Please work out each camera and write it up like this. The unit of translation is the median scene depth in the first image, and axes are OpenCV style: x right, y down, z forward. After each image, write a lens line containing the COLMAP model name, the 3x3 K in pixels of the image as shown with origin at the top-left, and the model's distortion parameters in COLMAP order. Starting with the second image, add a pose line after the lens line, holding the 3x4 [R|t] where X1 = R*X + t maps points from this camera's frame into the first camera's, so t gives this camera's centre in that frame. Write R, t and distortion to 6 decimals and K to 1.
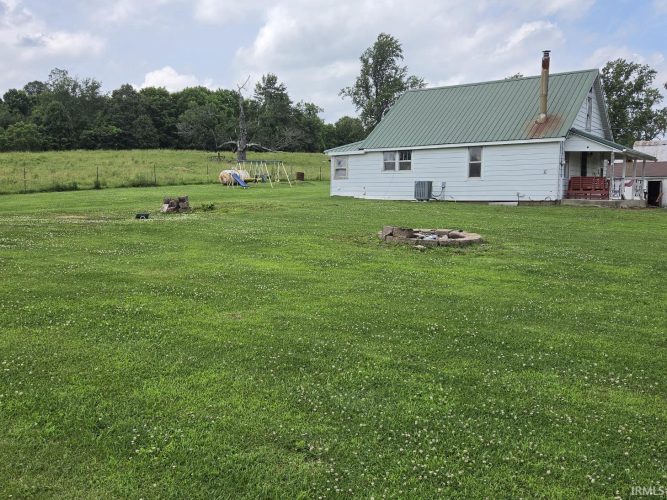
lens RADIAL K [[451.3, 0, 333.5], [0, 451.3, 250.0], [0, 0, 1]] dist [0.070308, -0.054500]
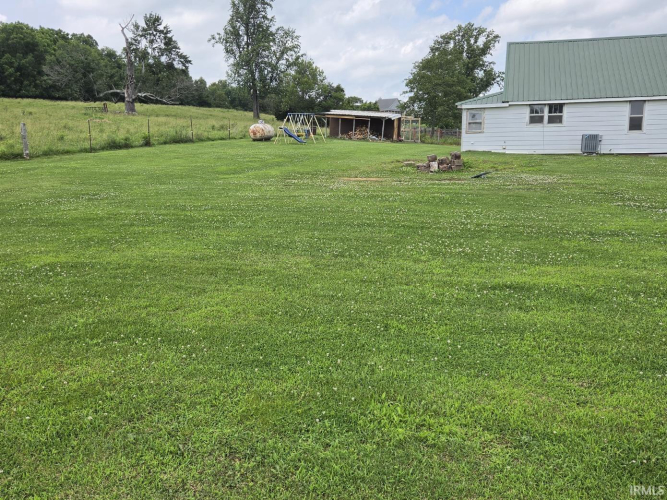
lens RADIAL K [[451.3, 0, 333.5], [0, 451.3, 250.0], [0, 0, 1]] dist [0.070308, -0.054500]
pose [[0.965915, -0.062016, 0.251323, -0.582121], [0.038677, 0.994555, 0.096767, -0.013174], [-0.255956, -0.083748, 0.963054, 0.111355]]
